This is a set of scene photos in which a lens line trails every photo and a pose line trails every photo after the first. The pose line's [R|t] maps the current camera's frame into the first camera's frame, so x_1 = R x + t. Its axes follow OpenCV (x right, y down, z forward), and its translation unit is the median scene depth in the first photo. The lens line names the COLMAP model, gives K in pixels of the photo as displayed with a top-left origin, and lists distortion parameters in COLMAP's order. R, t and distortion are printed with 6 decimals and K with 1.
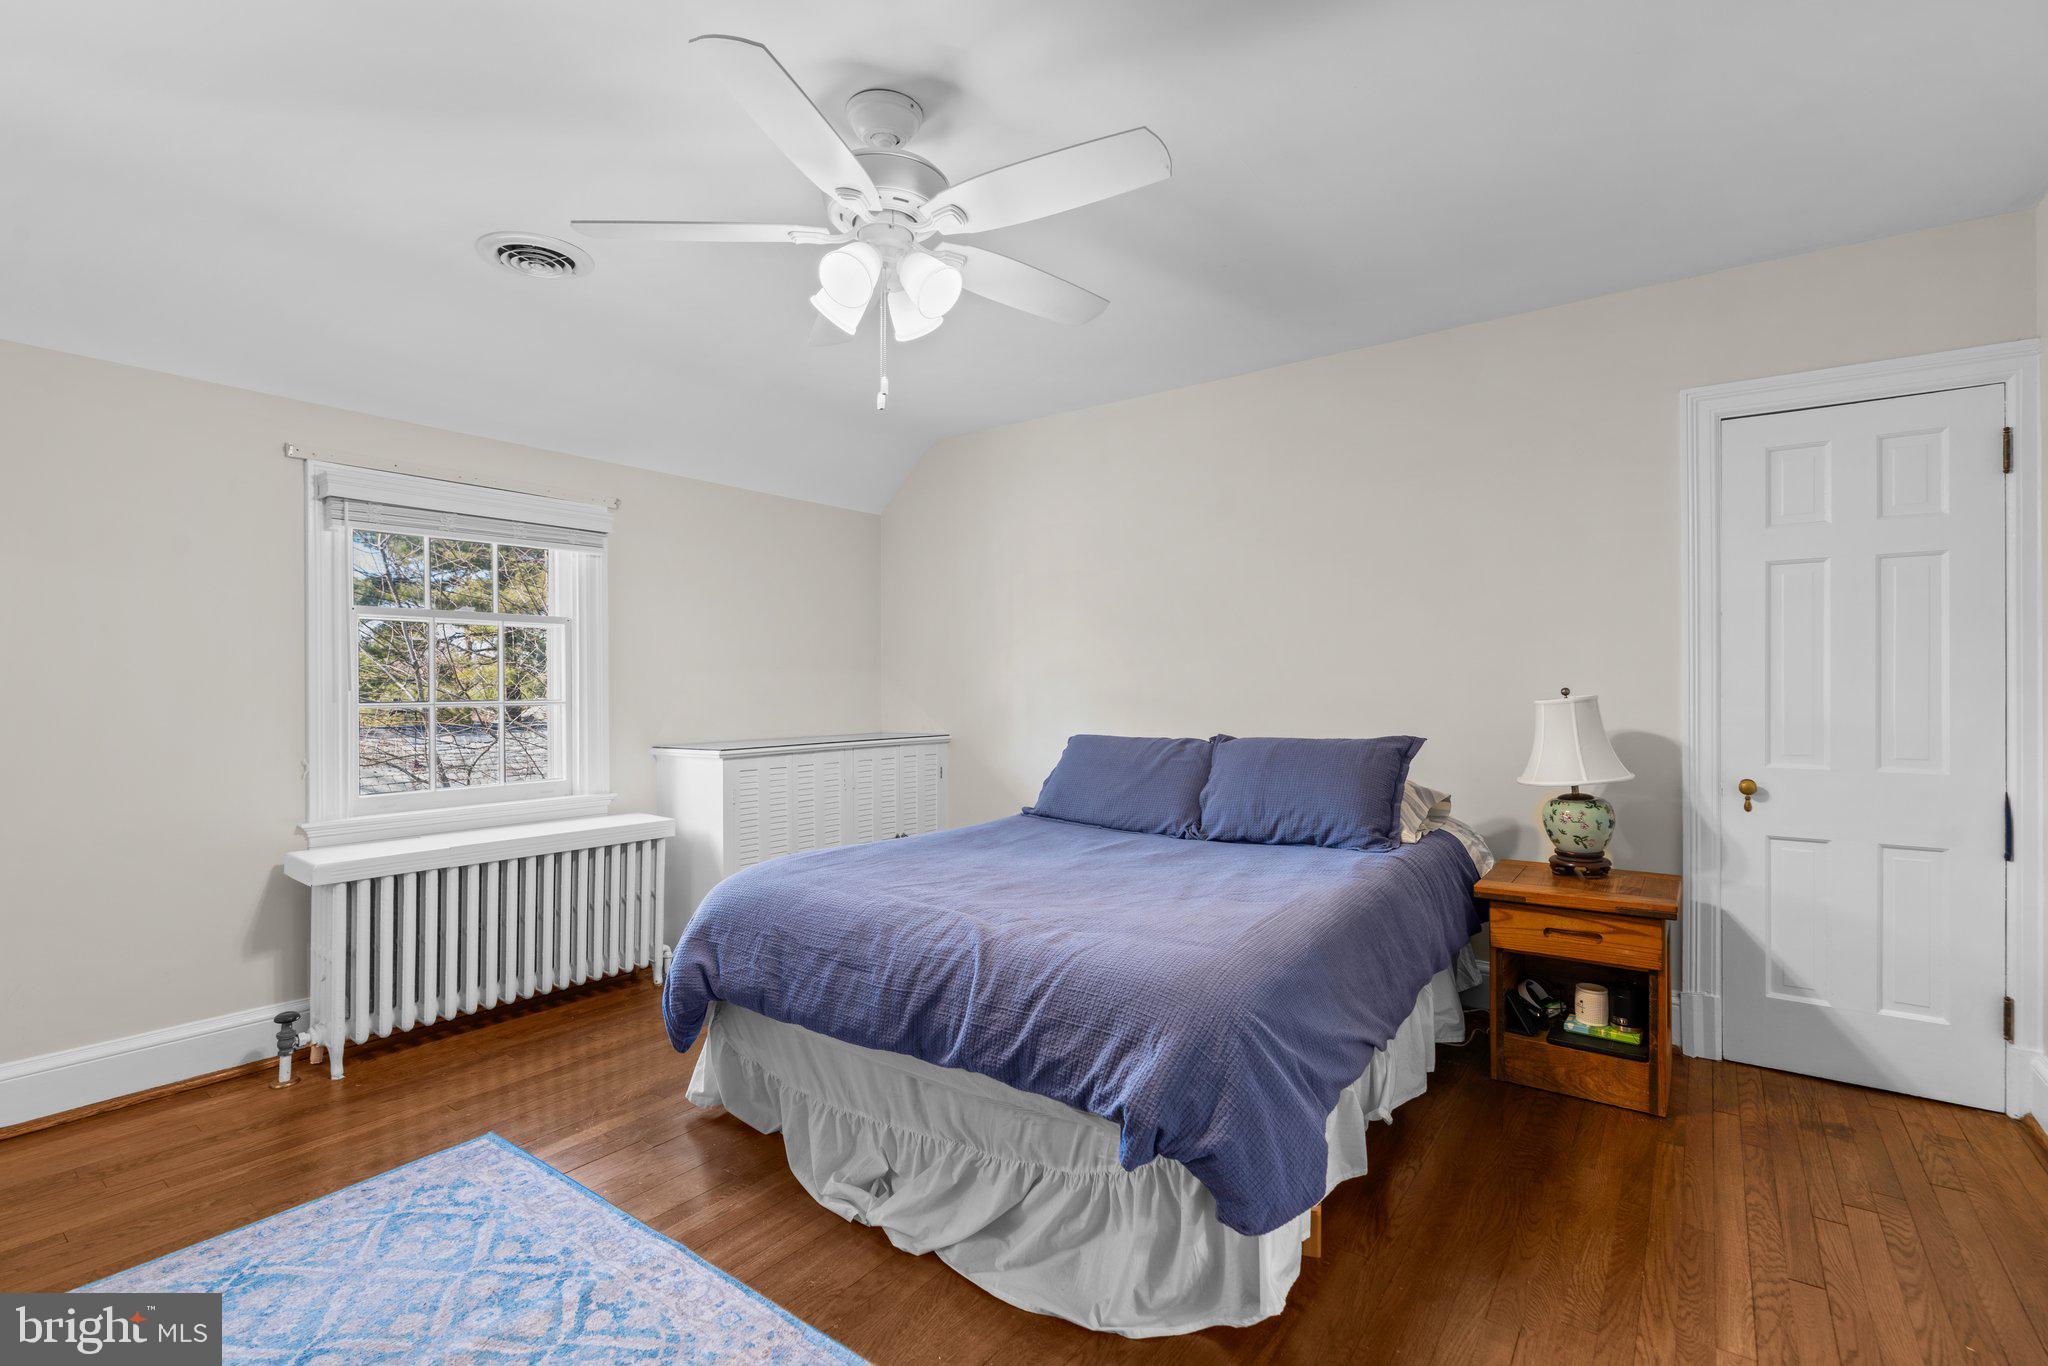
lens RADIAL K [[926.9, 0, 1025.2], [0, 926.9, 684.8], [0, 0, 1]] dist [-0.014830, 0.004720]
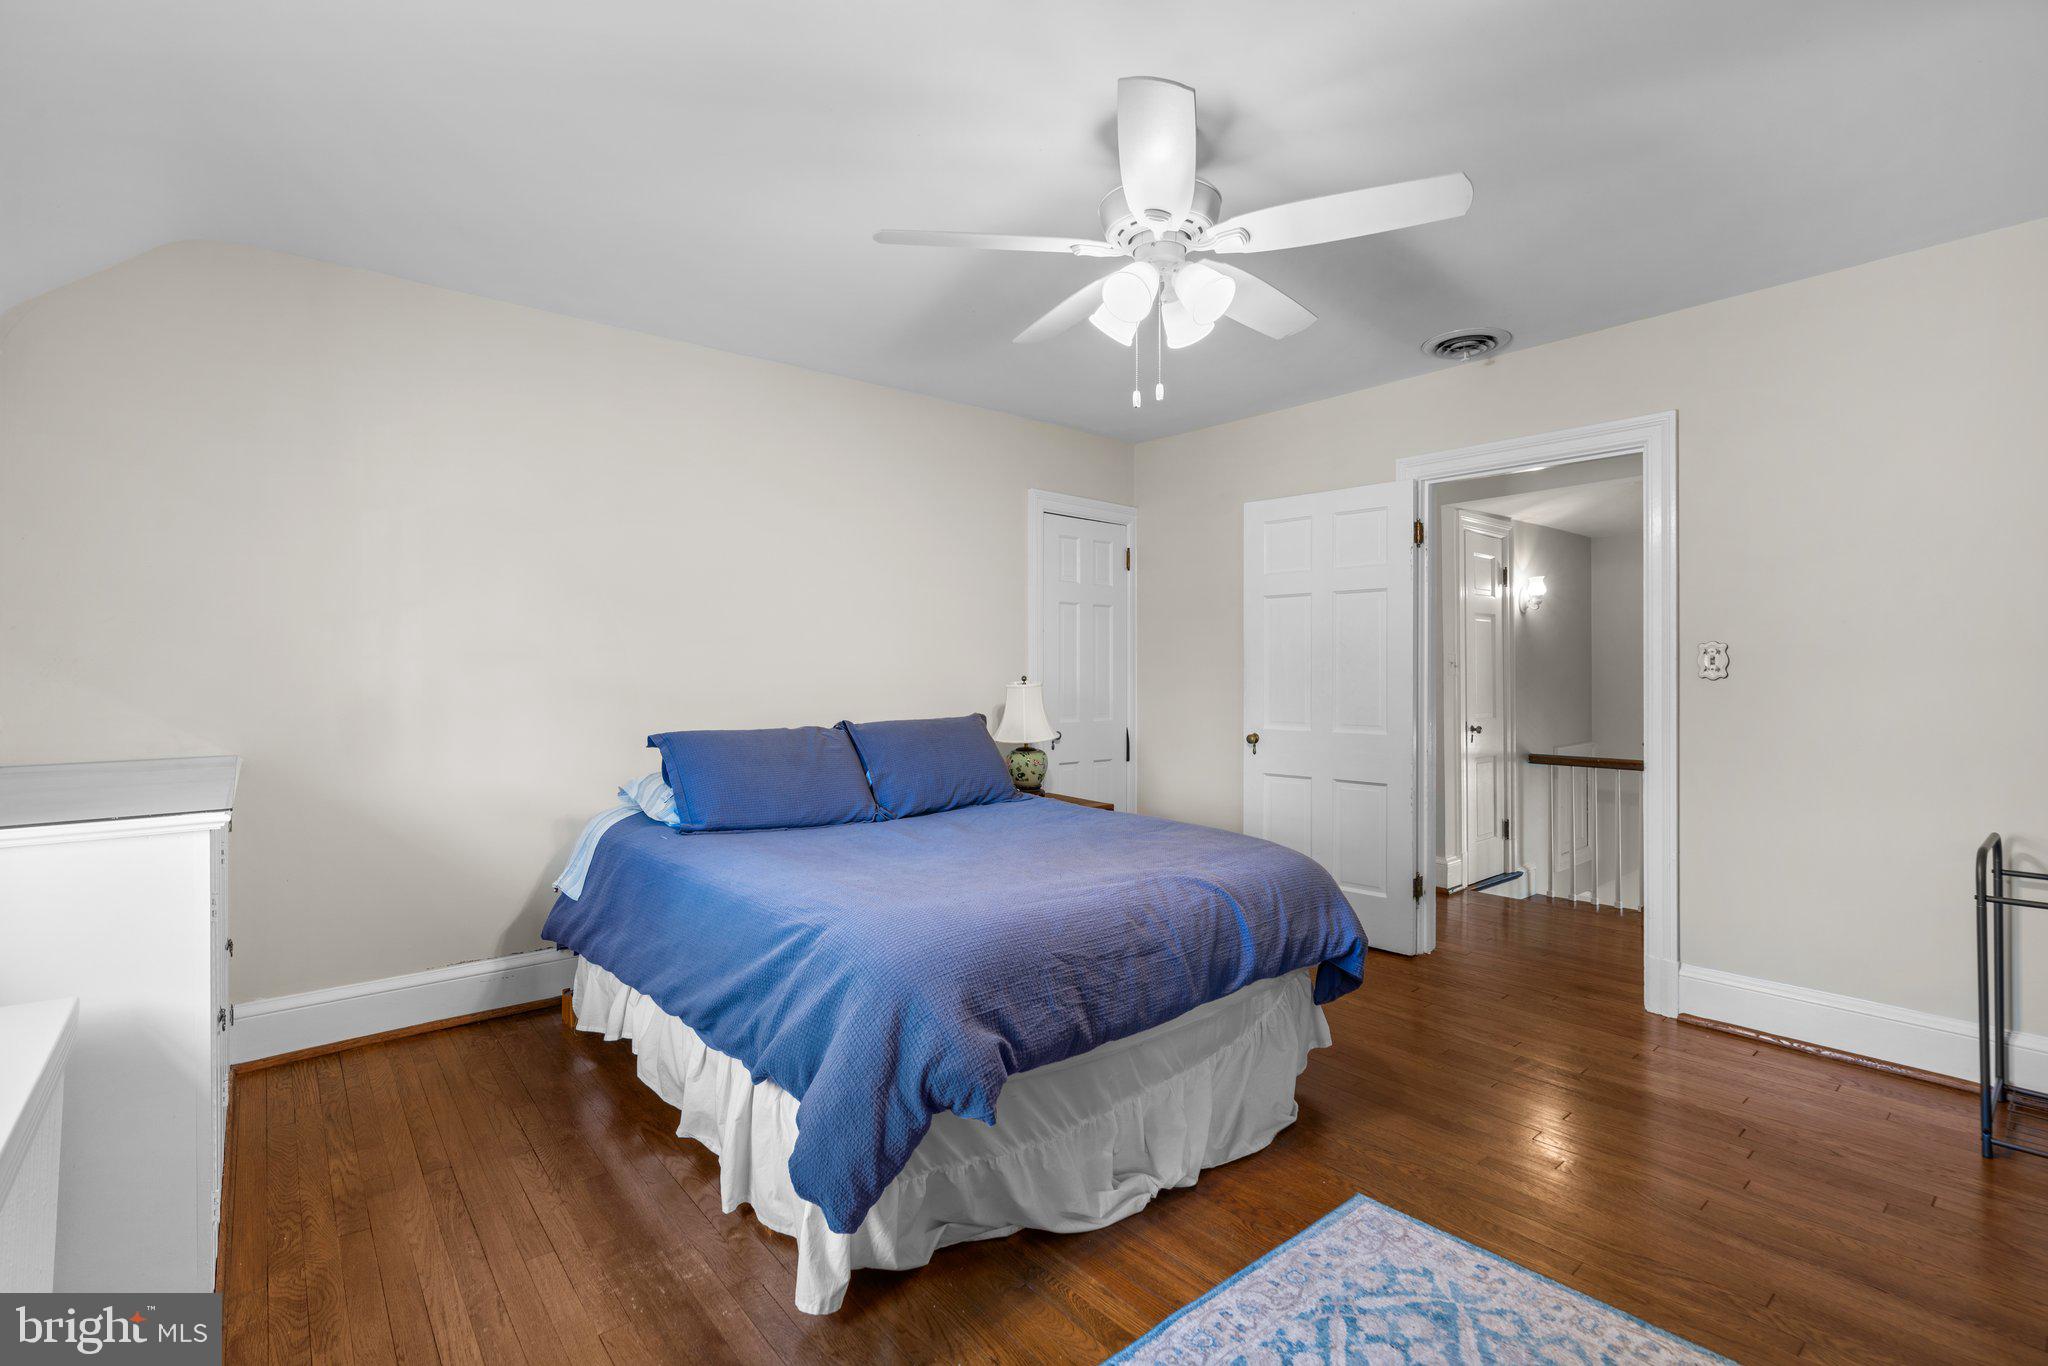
lens RADIAL K [[926.9, 0, 1022.8], [0, 926.9, 673.9], [0, 0, 1]] dist [-0.014830, 0.004720]
pose [[0.245971, 0.002917, 0.969273, -1.170532], [-0.005207, 0.999985, -0.001688, 0.002354], [-0.969263, -0.004632, 0.245983, 0.862936]]
